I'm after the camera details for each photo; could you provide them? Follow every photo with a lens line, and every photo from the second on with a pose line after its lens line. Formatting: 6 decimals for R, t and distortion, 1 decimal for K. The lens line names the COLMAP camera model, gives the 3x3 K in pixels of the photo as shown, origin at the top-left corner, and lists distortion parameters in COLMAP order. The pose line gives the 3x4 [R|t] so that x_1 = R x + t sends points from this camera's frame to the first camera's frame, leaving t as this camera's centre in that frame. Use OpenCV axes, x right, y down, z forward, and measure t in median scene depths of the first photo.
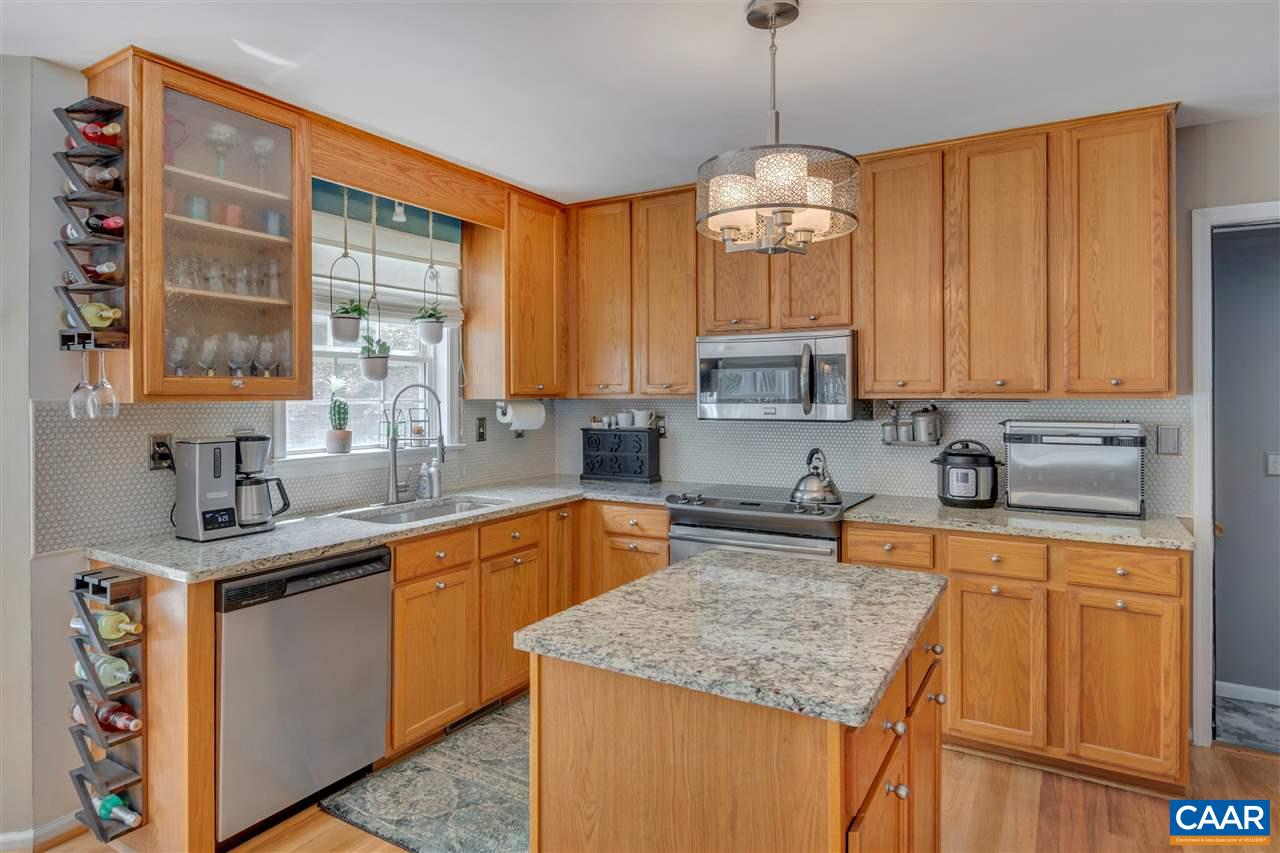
lens RADIAL K [[719.9, 0, 640.7], [0, 719.9, 395.0], [0, 0, 1]] dist [0.000749, 0.000125]
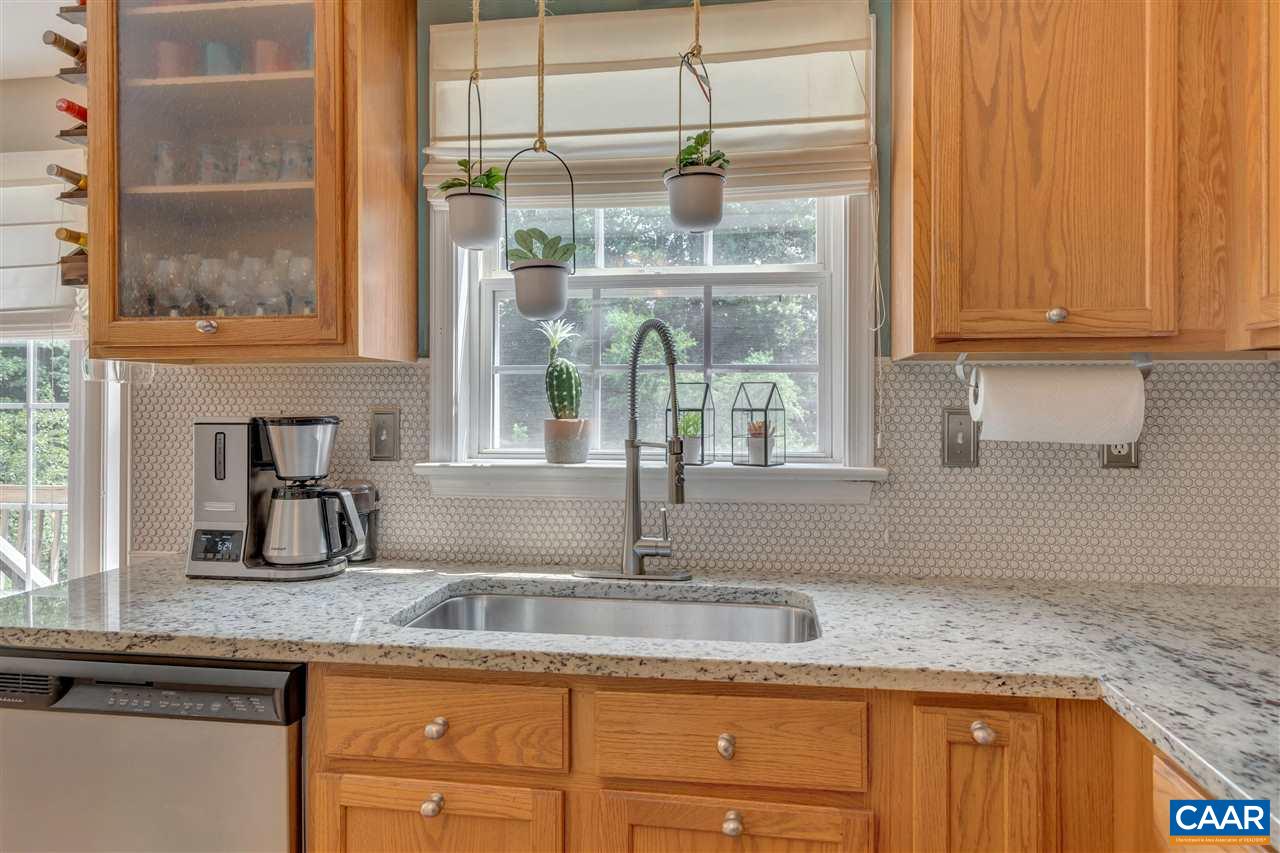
lens RADIAL K [[796.5, 0, 641.0], [0, 796.5, 411.2], [0, 0, 1]] dist [0.000016, 0.000063]
pose [[0.384582, 0.009454, -0.923042, 0.145752], [-0.002233, 0.999954, 0.009311, 0.035070], [0.923088, -0.001519, 0.384586, 0.790910]]
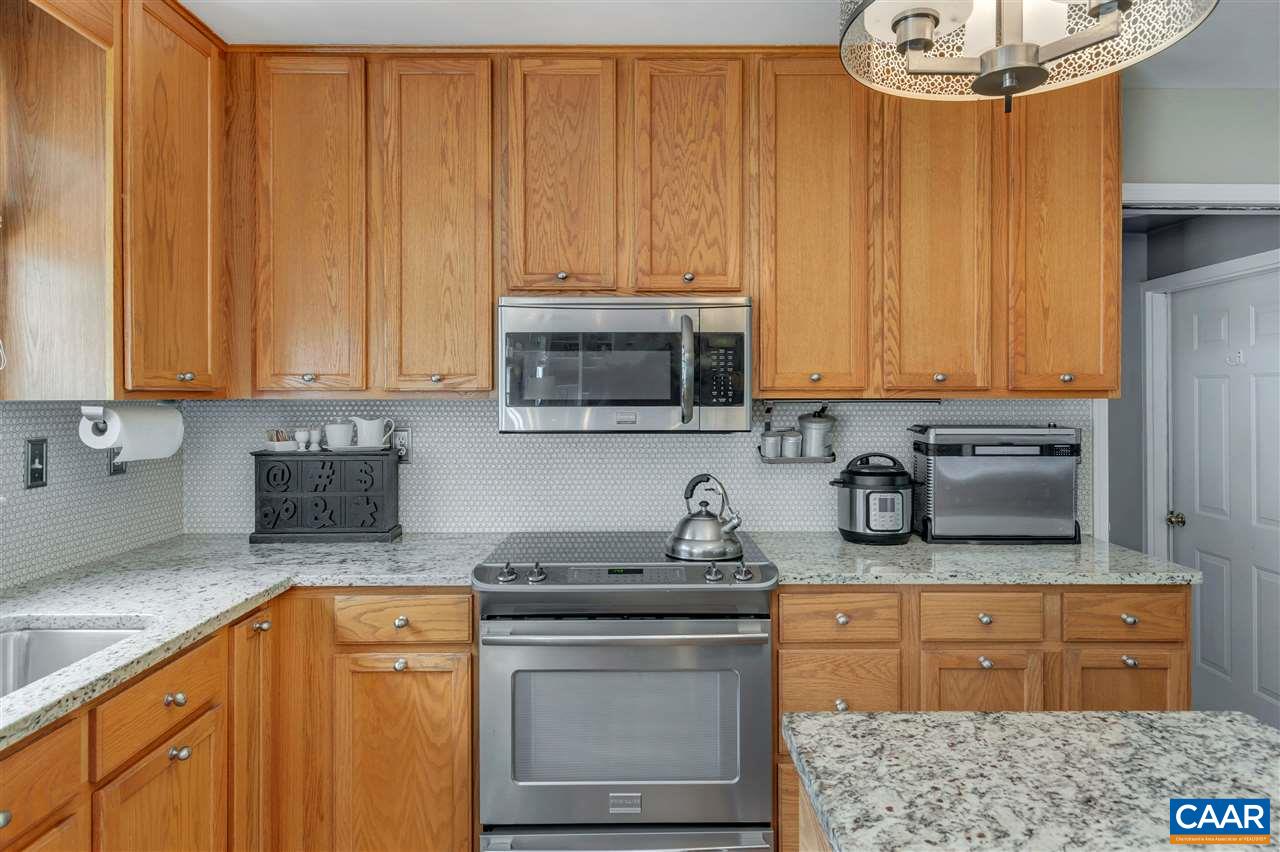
lens RADIAL K [[773.2, 0, 640.4], [0, 773.2, 392.3], [0, 0, 1]] dist [-0.001179, 0.001039]
pose [[0.858670, 0.003563, 0.512516, -0.165840], [-0.001588, 0.999990, -0.004291, 0.002200], [-0.512526, 0.002871, 0.858667, 0.412287]]
